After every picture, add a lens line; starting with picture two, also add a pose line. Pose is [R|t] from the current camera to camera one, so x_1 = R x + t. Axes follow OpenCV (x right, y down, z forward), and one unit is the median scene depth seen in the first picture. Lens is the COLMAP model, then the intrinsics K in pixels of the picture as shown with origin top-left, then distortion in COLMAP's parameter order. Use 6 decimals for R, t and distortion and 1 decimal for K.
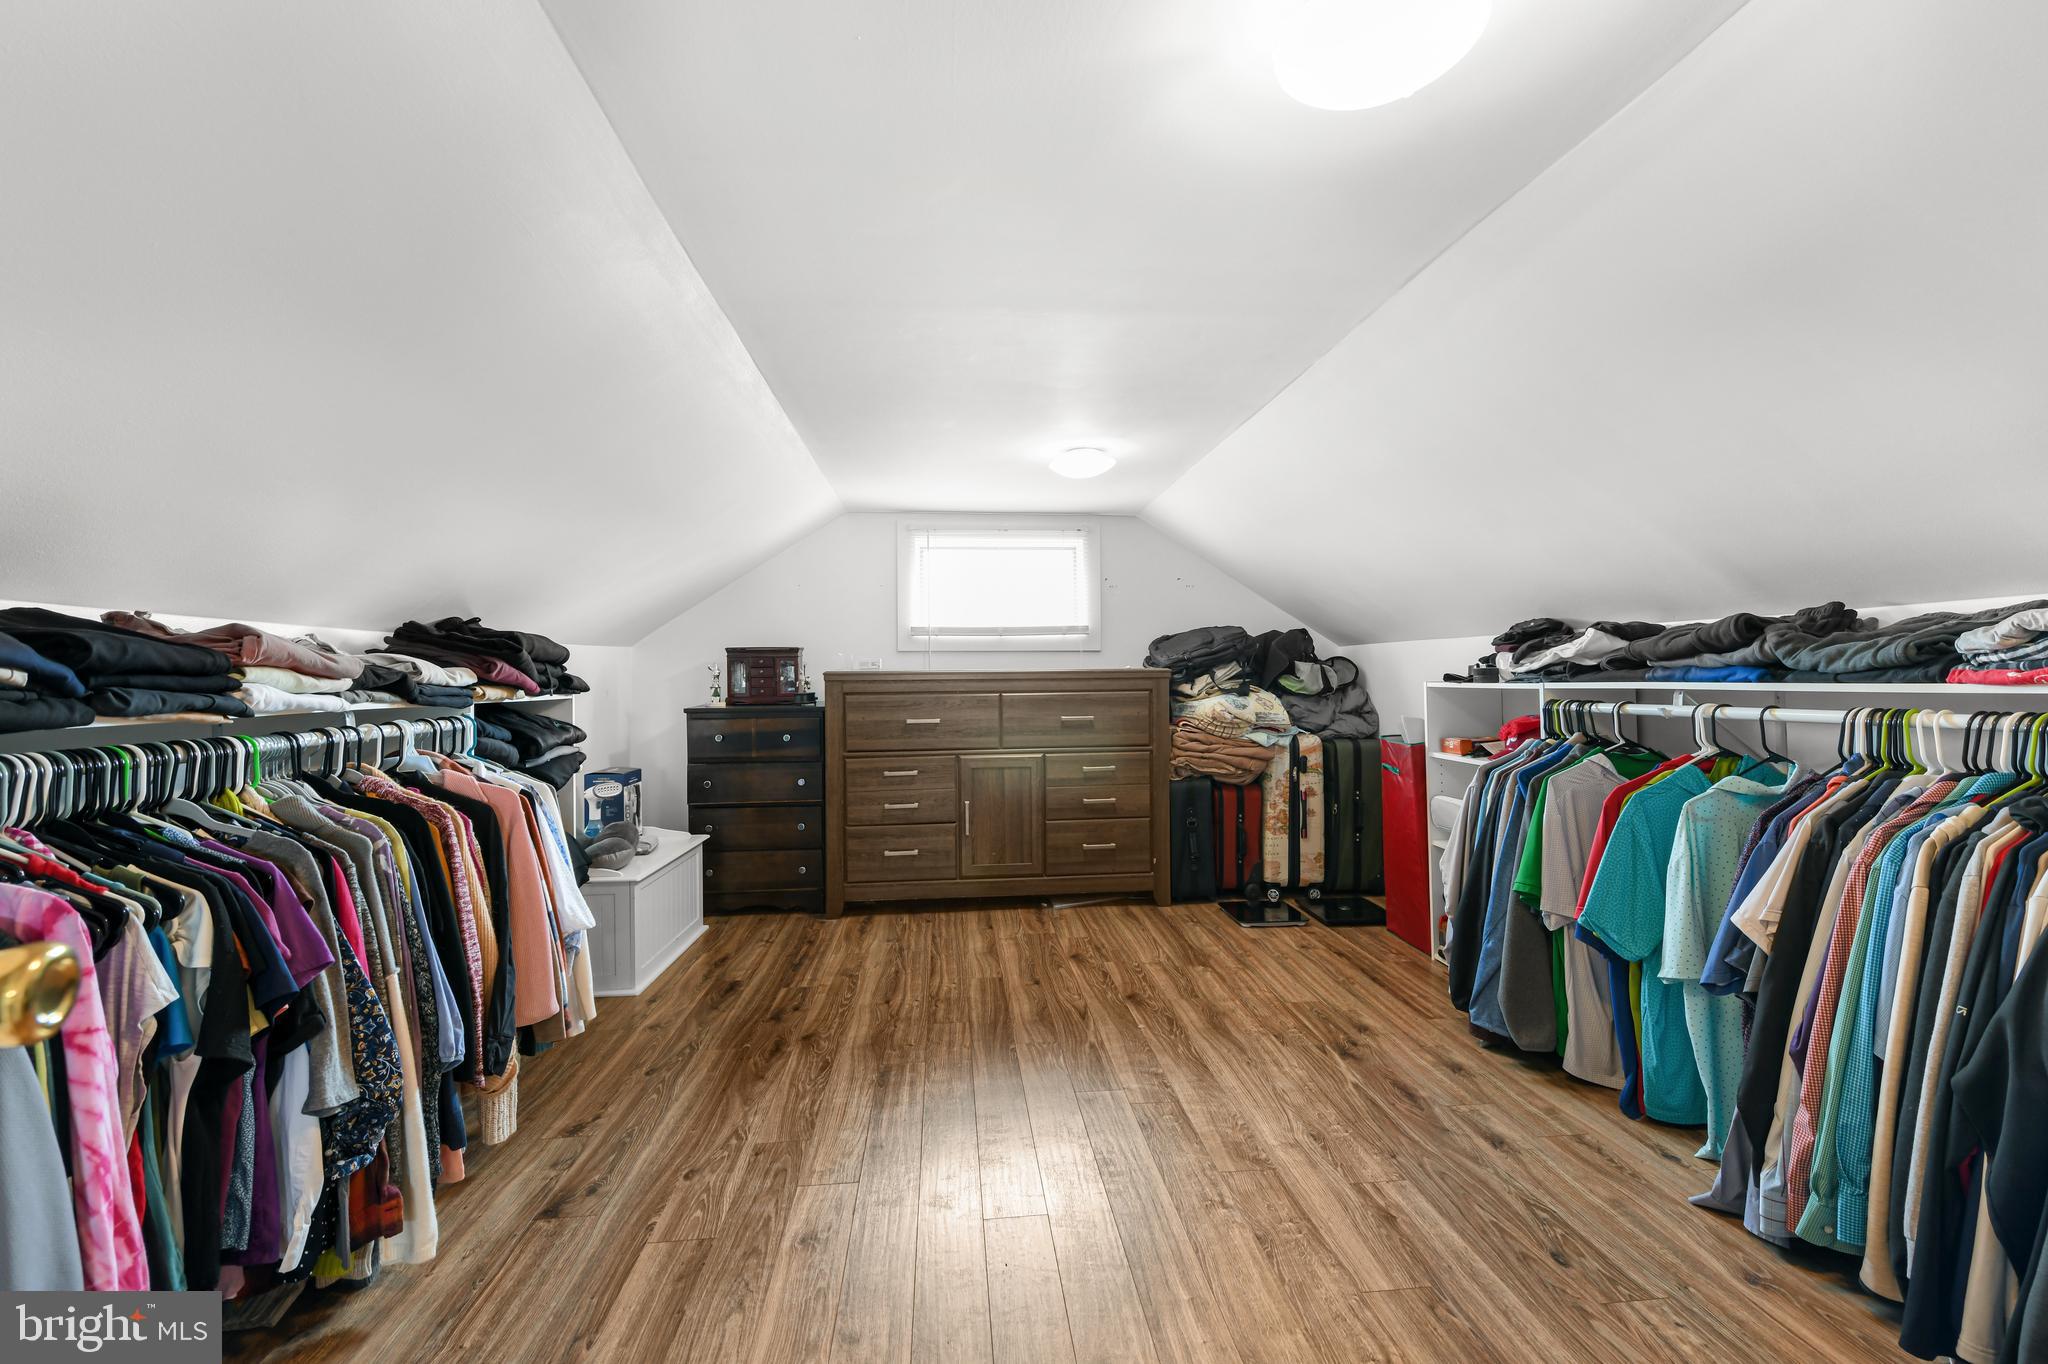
lens RADIAL K [[816.2, 0, 1031.1], [0, 816.2, 682.8], [0, 0, 1]] dist [0.015334, -0.000386]
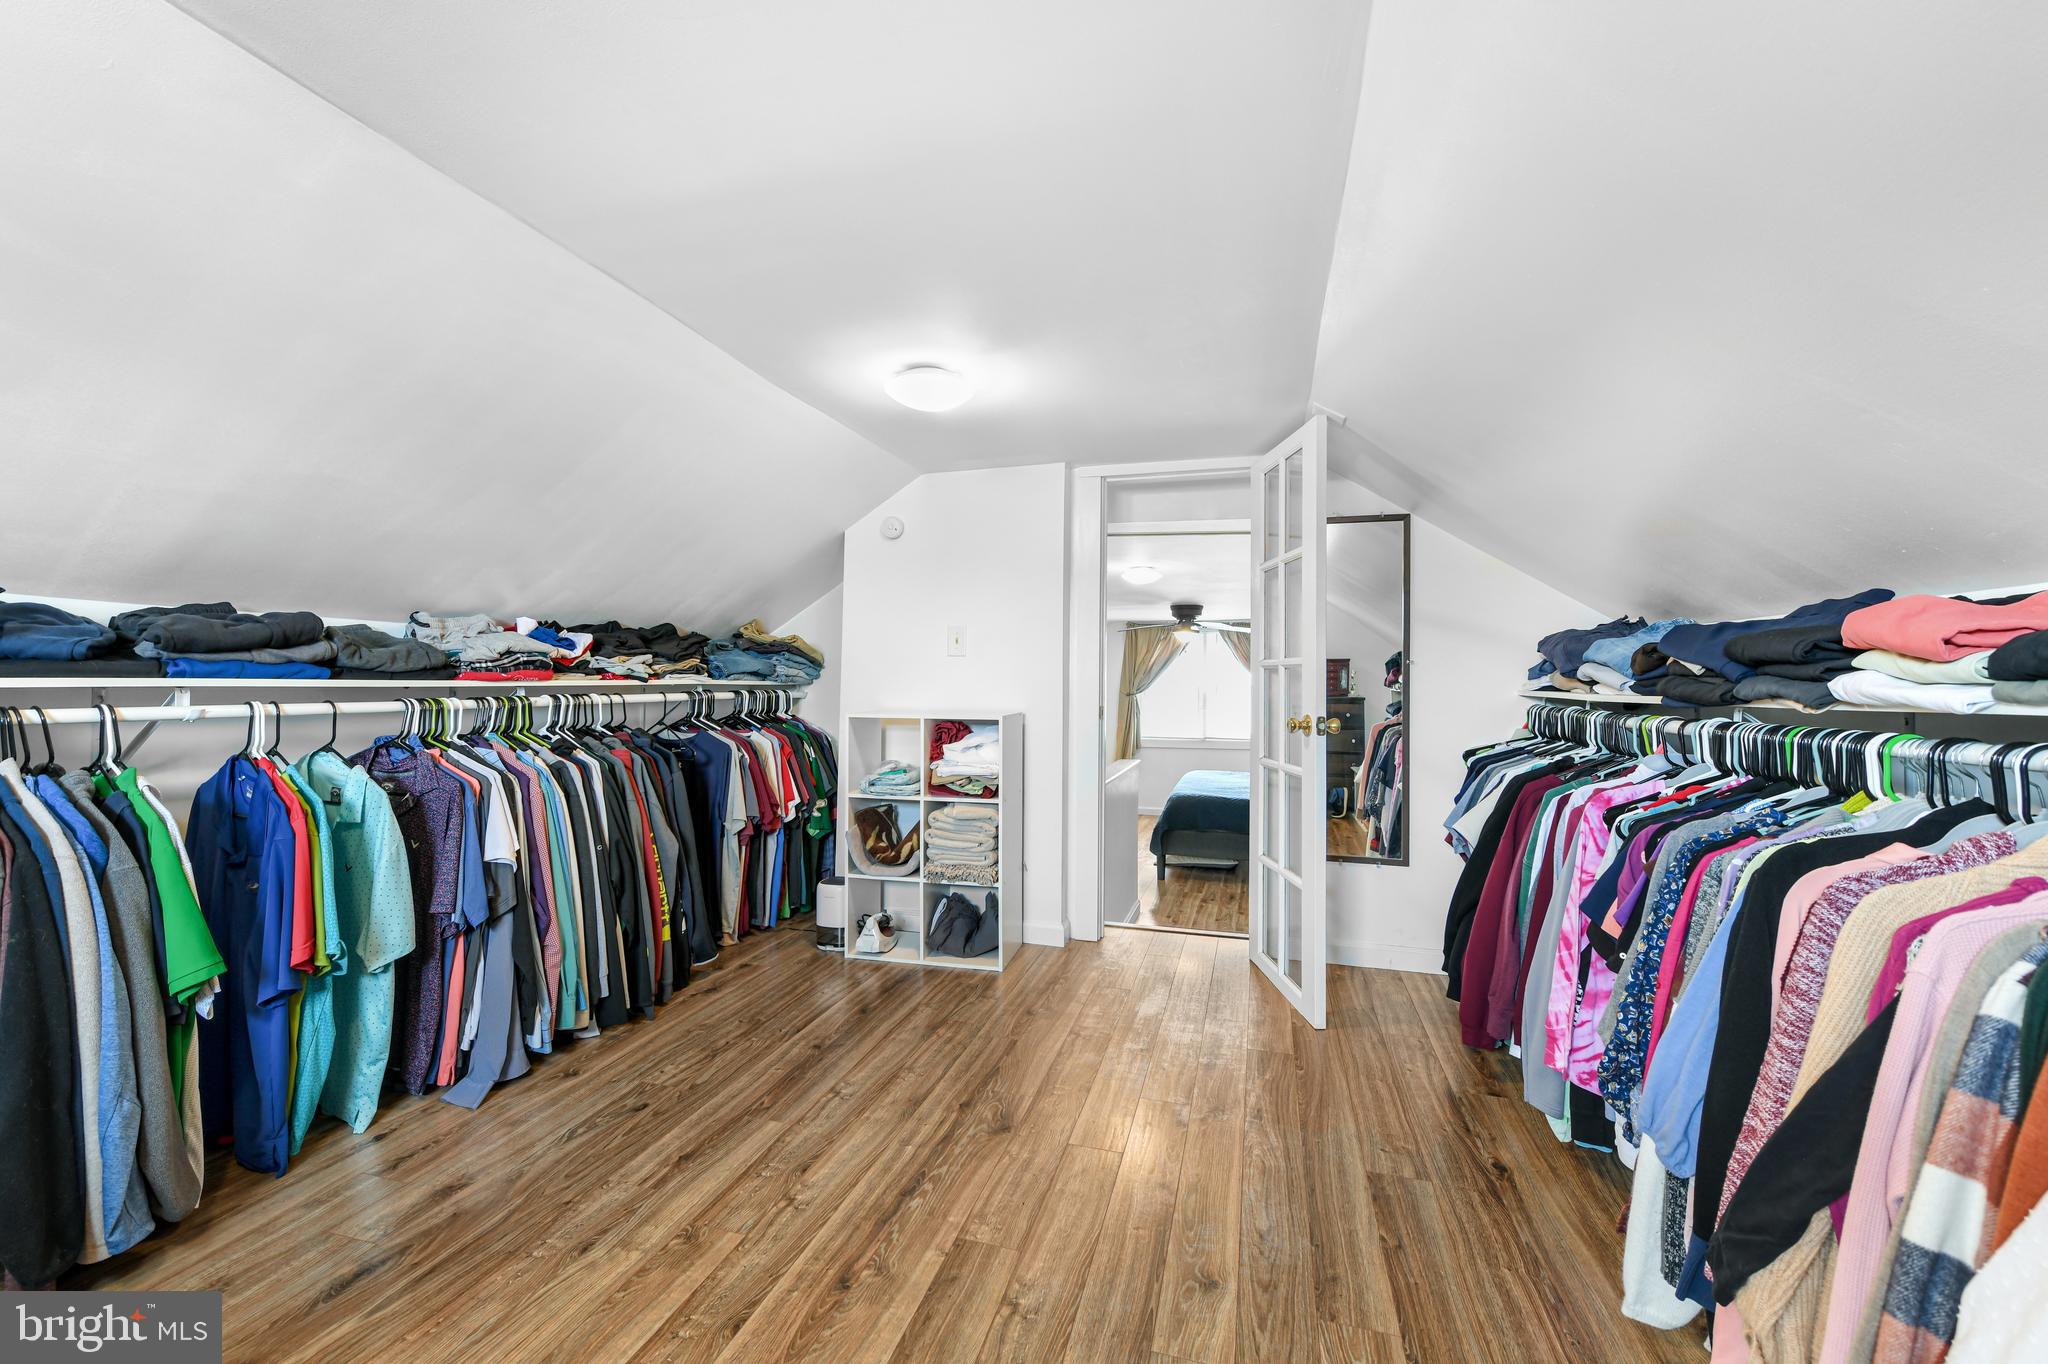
lens RADIAL K [[816.2, 0, 1030.1], [0, 816.2, 681.8], [0, 0, 1]] dist [0.015334, -0.000386]
pose [[-0.925879, 0.003180, 0.377807, -0.407789], [0.003018, 0.999995, -0.001019, 0.007581], [-0.377809, 0.000197, -0.925884, 1.799275]]
